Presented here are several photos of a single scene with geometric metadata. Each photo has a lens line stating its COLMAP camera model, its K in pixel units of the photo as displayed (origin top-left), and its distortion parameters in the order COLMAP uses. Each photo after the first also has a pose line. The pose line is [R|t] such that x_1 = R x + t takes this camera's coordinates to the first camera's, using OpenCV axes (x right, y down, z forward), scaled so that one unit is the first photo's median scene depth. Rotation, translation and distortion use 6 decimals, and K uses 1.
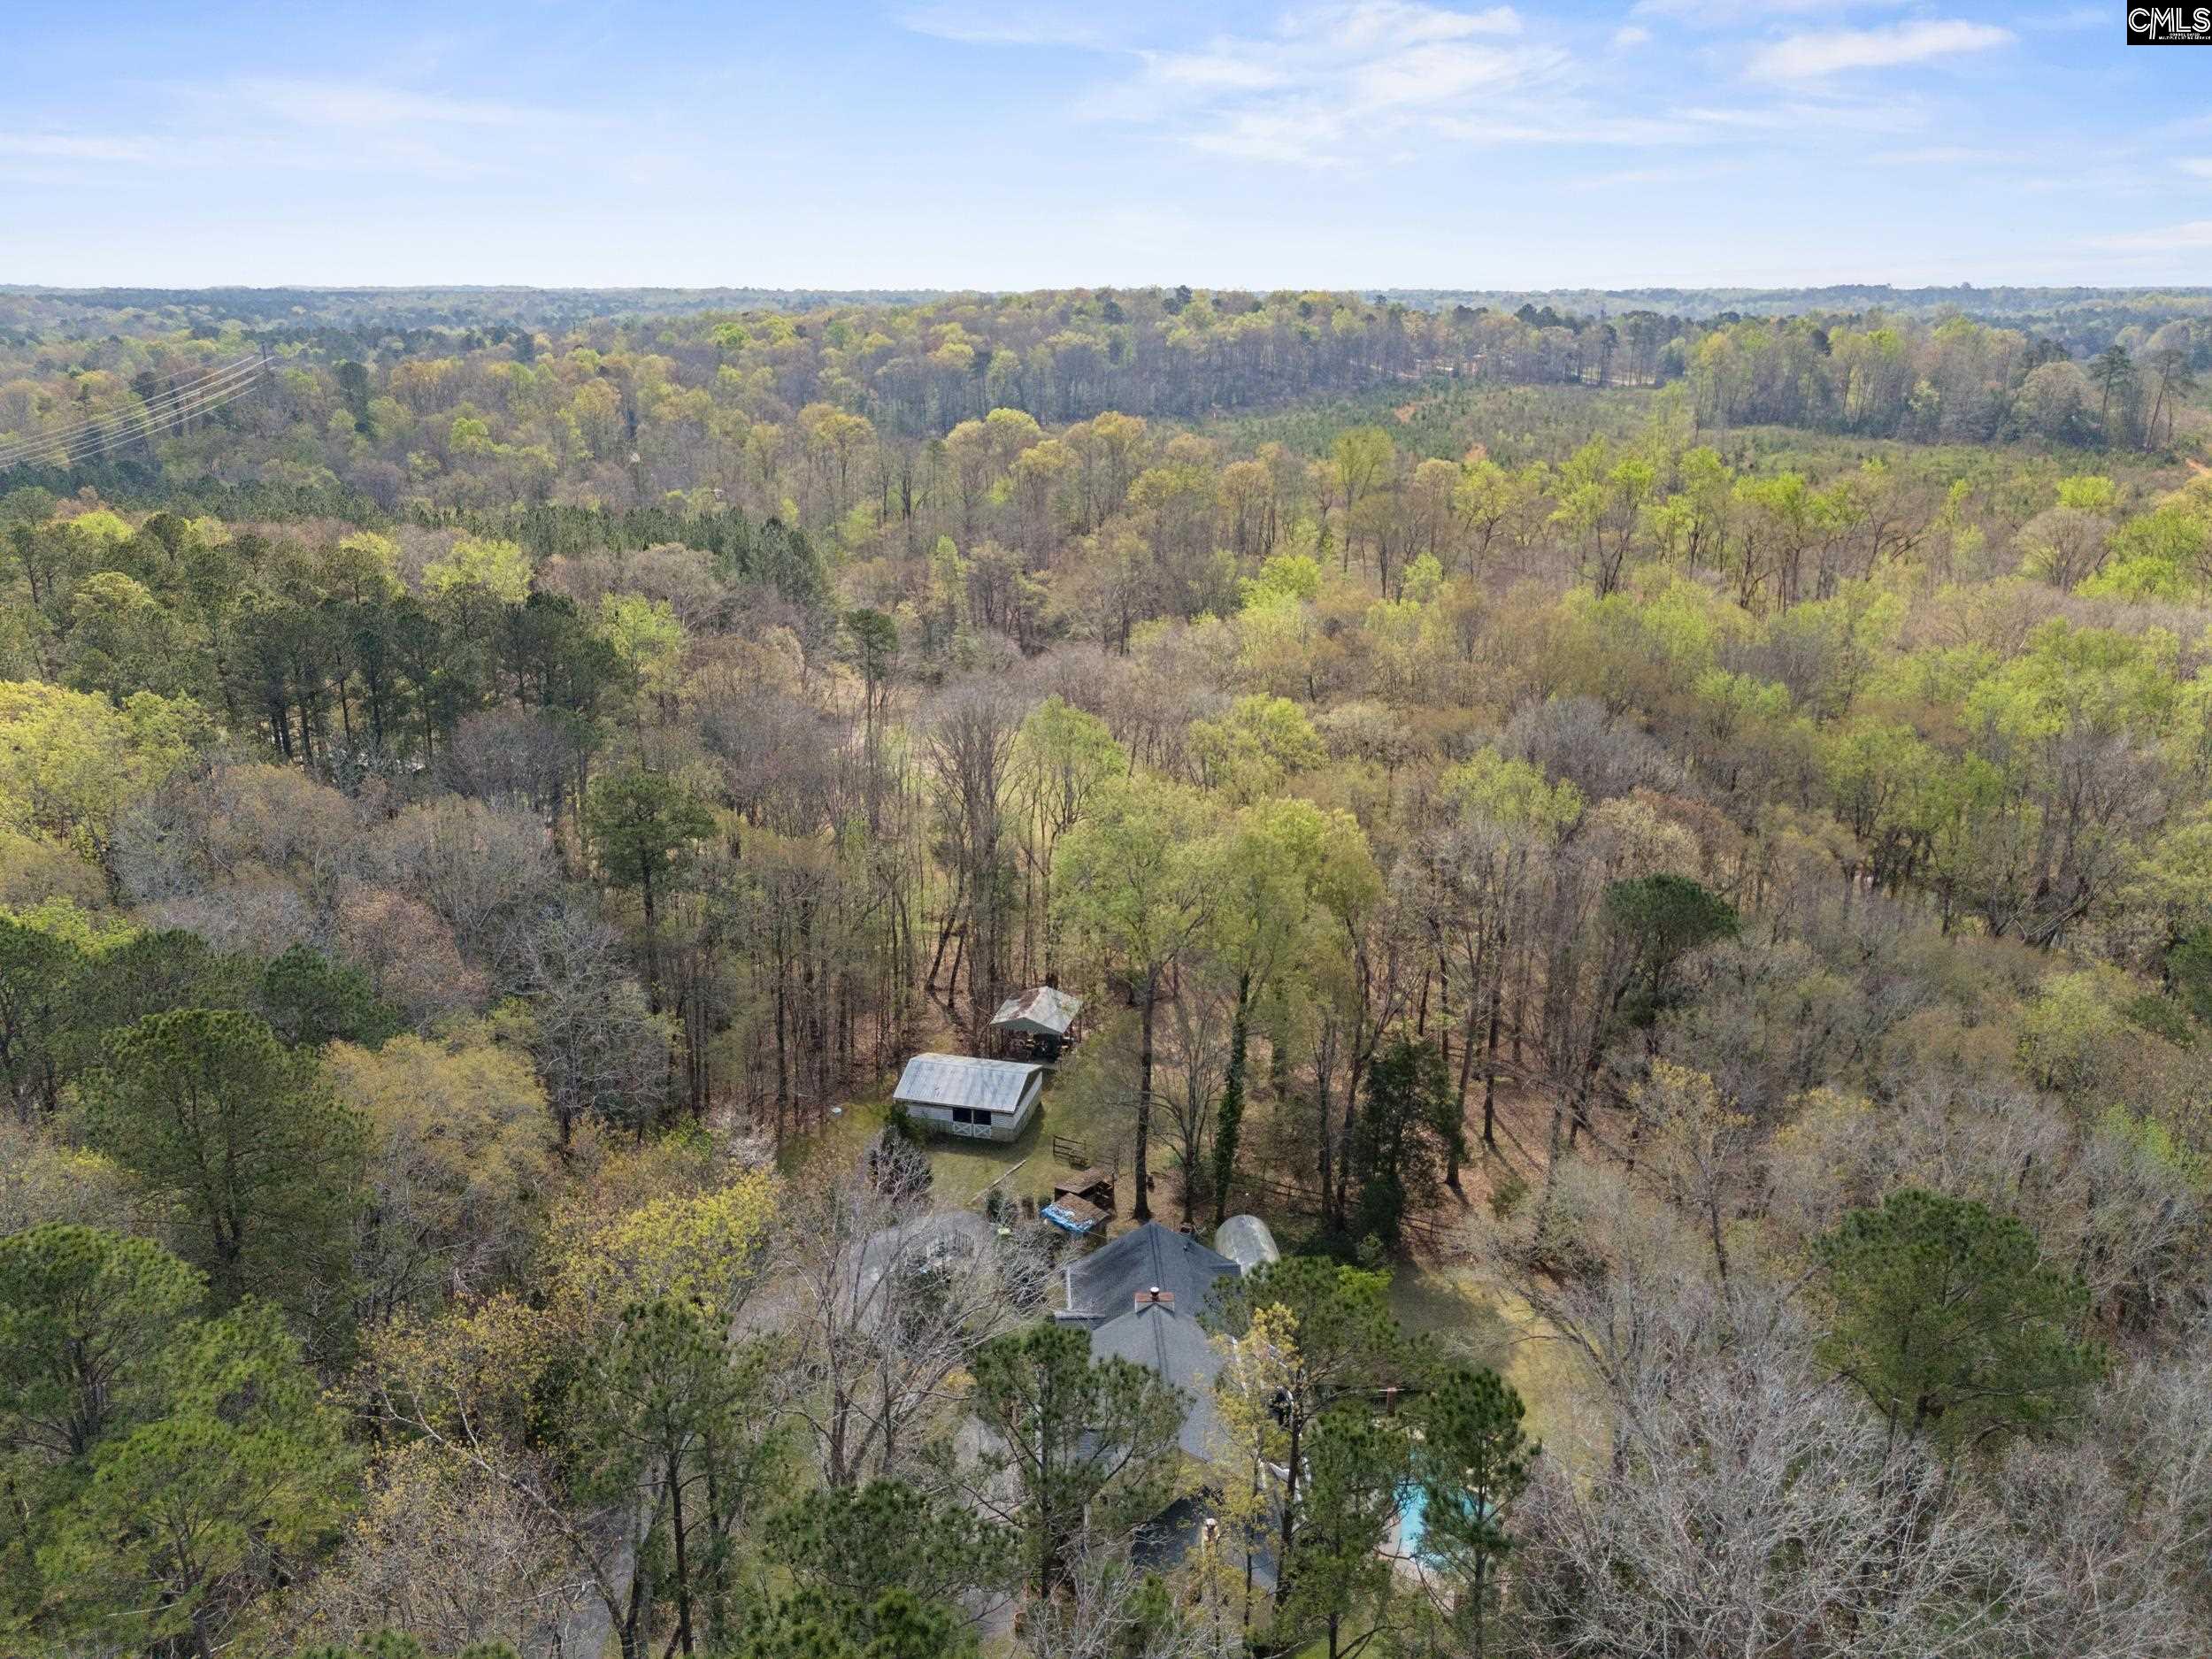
lens RADIAL K [[1584.5, 0, 1106.0], [0, 1584.5, 829.5], [0, 0, 1]] dist [0.056731, -0.056851]
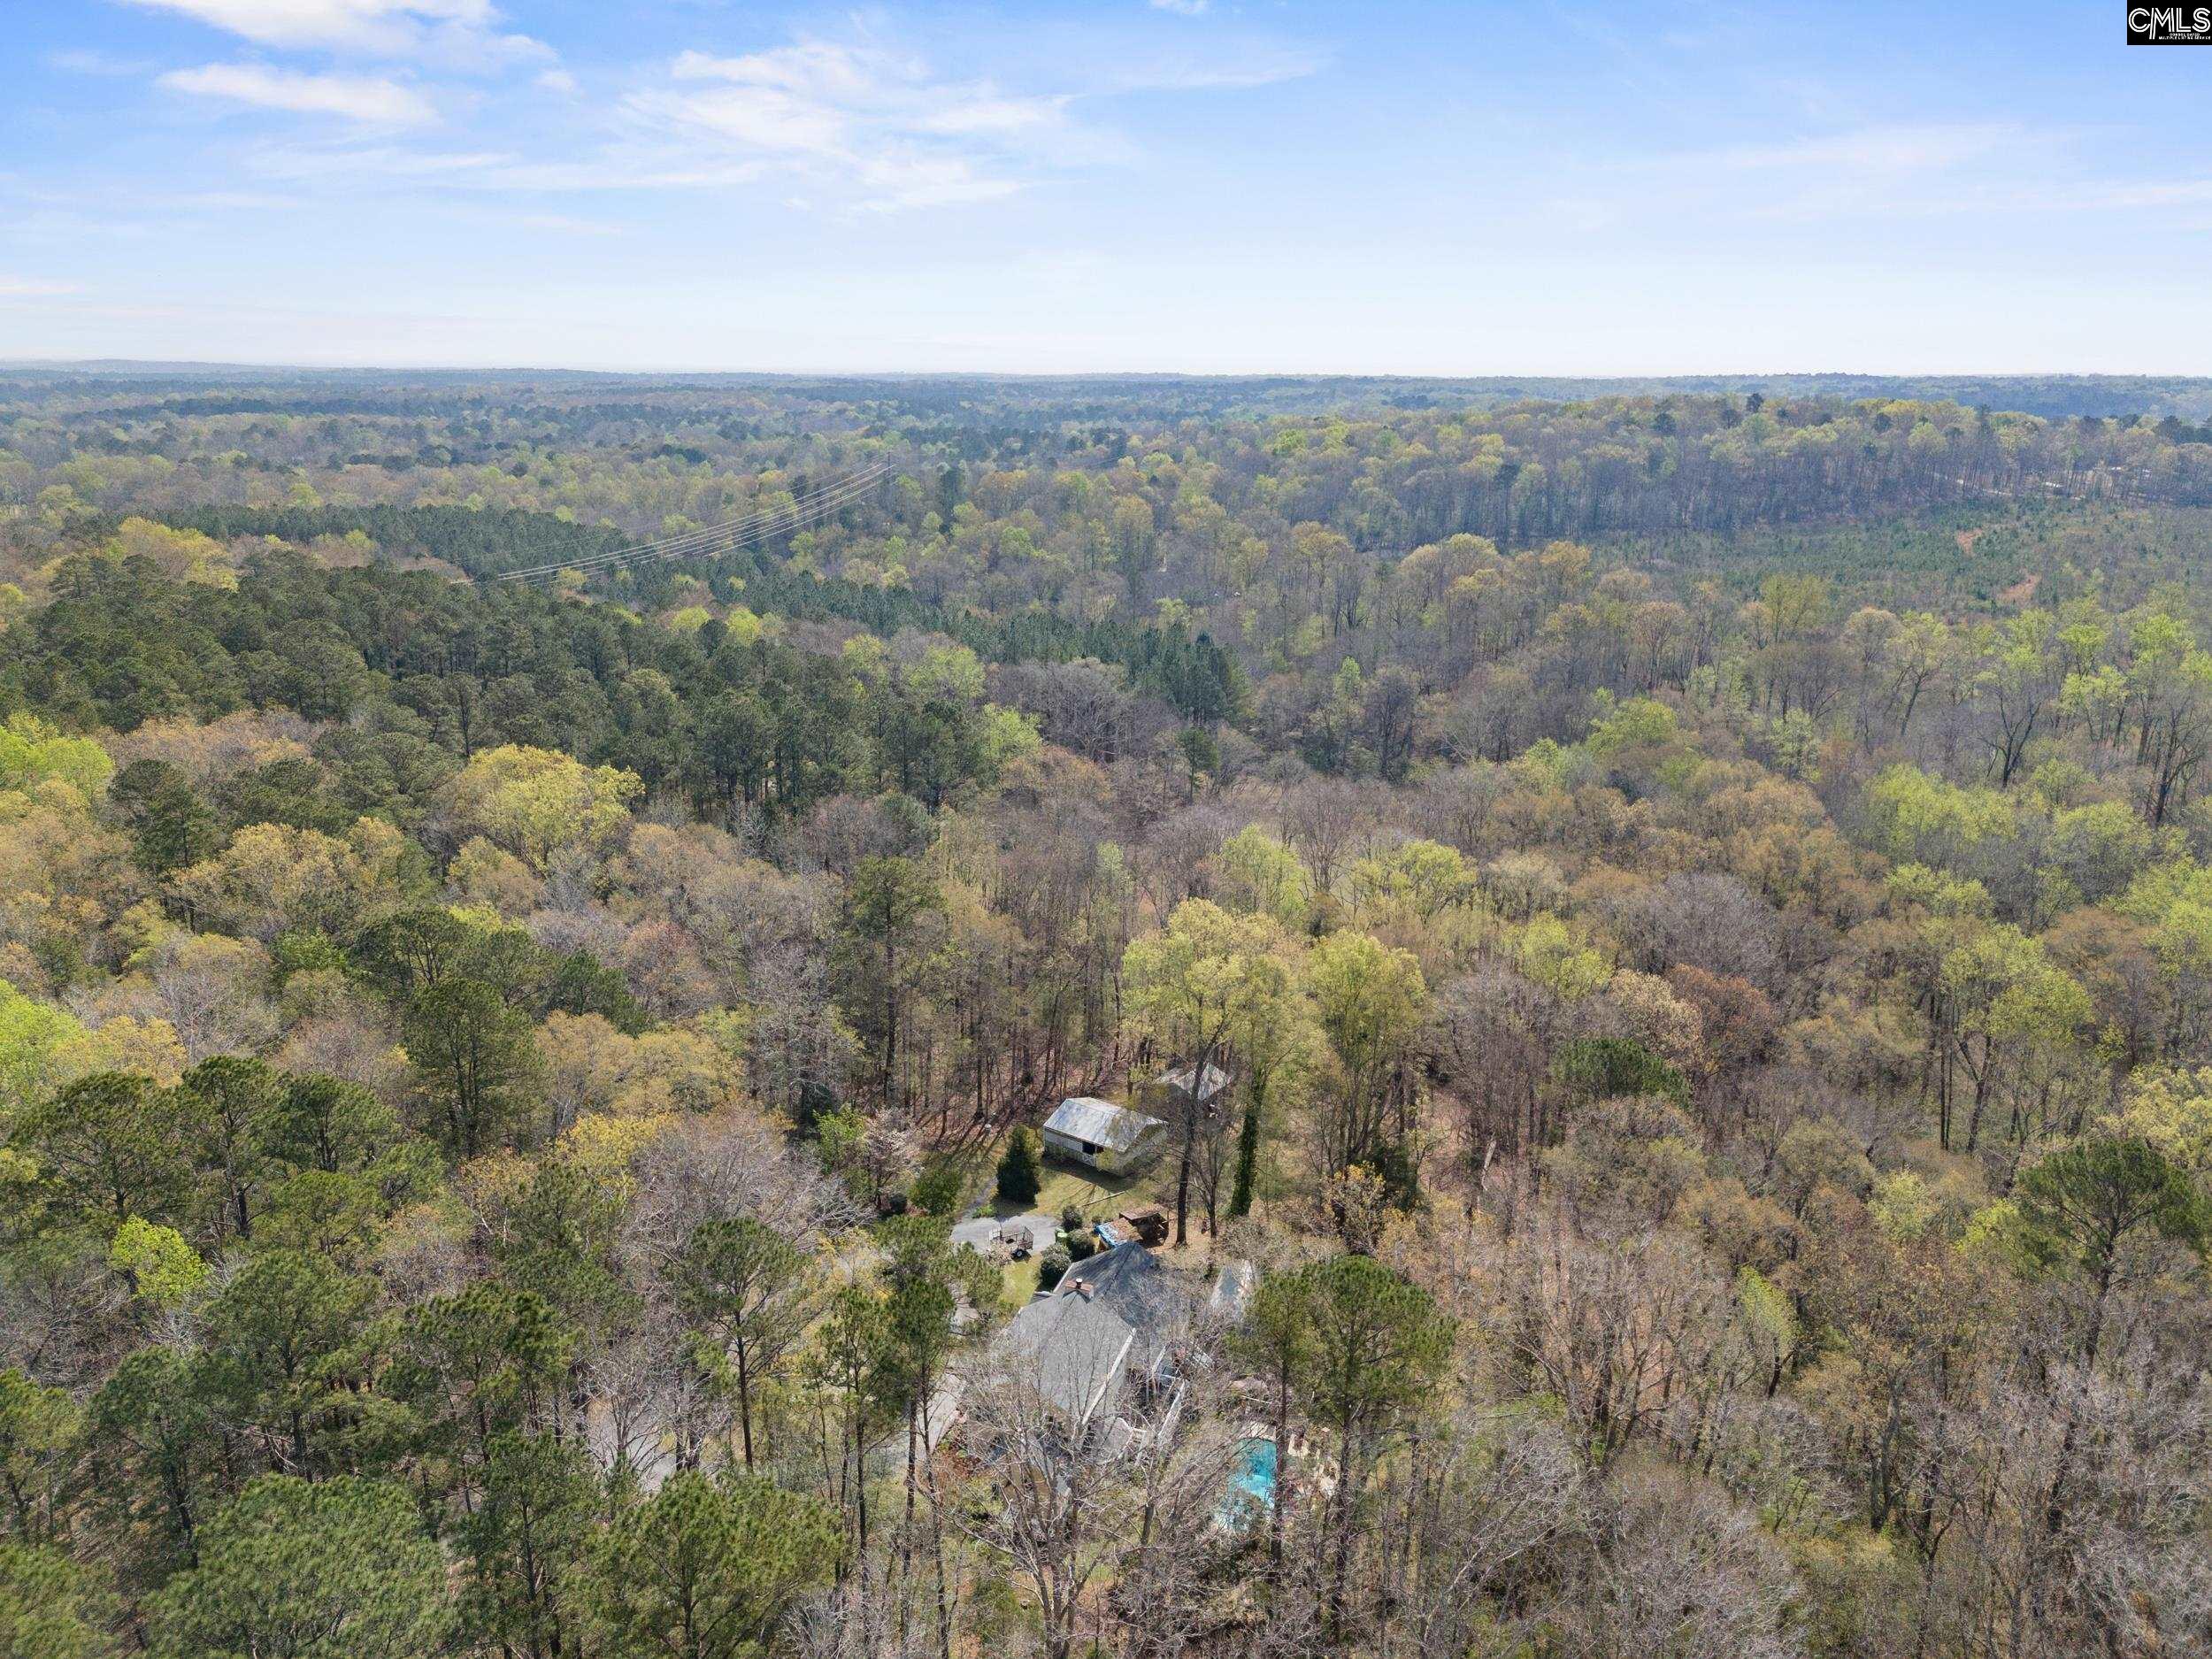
lens RADIAL K [[1584.5, 0, 1106.0], [0, 1584.5, 829.5], [0, 0, 1]] dist [0.056731, -0.056851]
pose [[0.929785, 0.102046, -0.353674, 0.088116], [-0.118573, 0.992623, -0.025318, -0.011153], [0.348482, 0.065476, 0.935026, -0.051539]]
